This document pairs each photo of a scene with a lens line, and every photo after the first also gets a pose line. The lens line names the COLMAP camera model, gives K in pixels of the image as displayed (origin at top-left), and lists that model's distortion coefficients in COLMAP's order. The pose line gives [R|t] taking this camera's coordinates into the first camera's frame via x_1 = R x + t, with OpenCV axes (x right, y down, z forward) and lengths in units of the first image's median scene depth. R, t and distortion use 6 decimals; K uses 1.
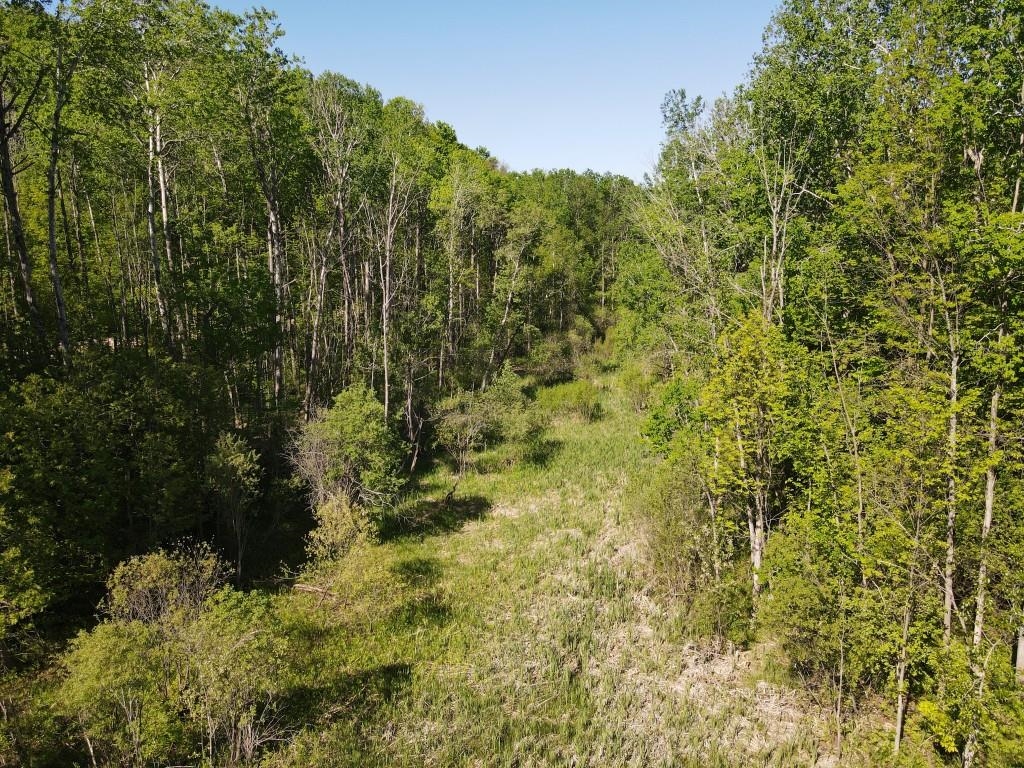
lens RADIAL K [[750.4, 0, 512.0], [0, 750.4, 384.0], [0, 0, 1]] dist [0.031774, -0.002525]
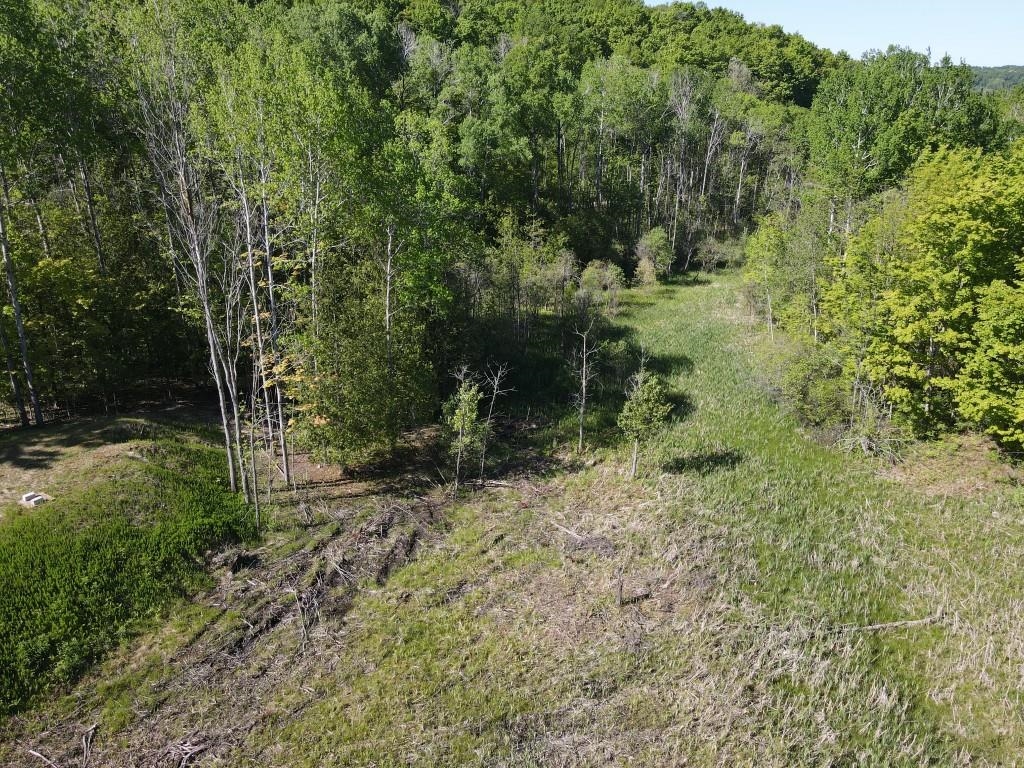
lens RADIAL K [[750.4, 0, 512.0], [0, 750.4, 384.0], [0, 0, 1]] dist [0.031774, -0.002525]
pose [[0.881148, 0.175221, -0.439176, 0.641245], [-0.101033, 0.977124, 0.187141, 0.102056], [0.461920, -0.120527, 0.878694, -1.801395]]
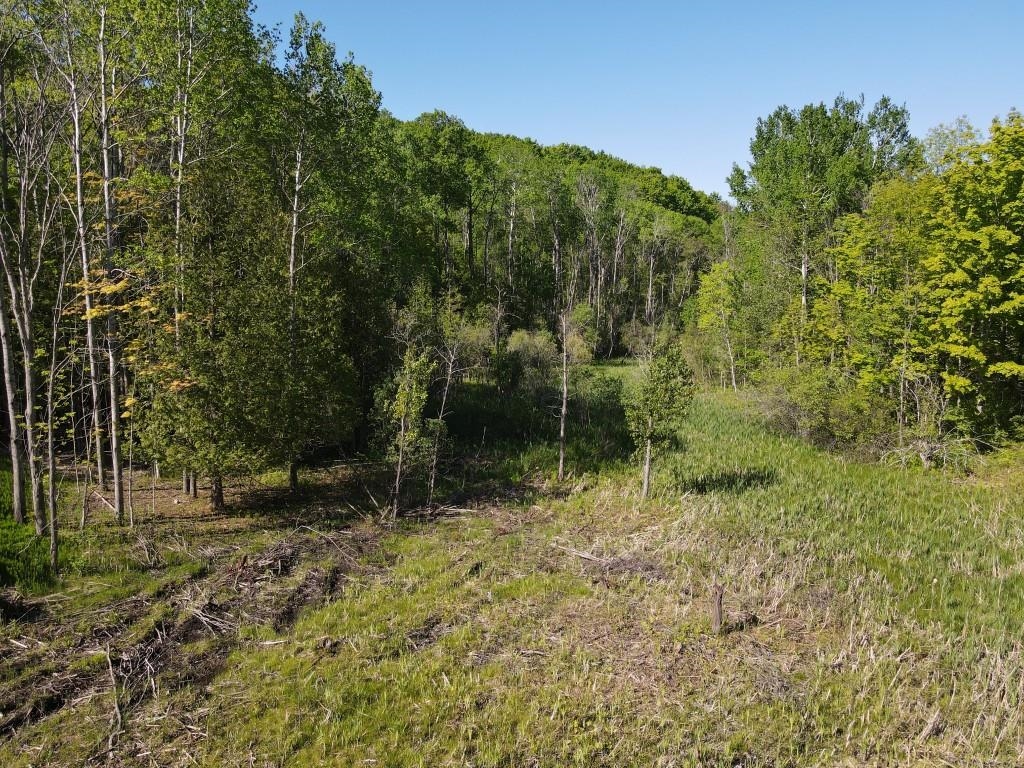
lens RADIAL K [[750.4, 0, 512.0], [0, 750.4, 384.0], [0, 0, 1]] dist [0.031774, -0.002525]
pose [[0.941695, 0.071484, -0.328787, 0.431949], [-0.085687, 0.995903, -0.028893, 0.370371], [0.325375, 0.055381, 0.943962, -1.523946]]
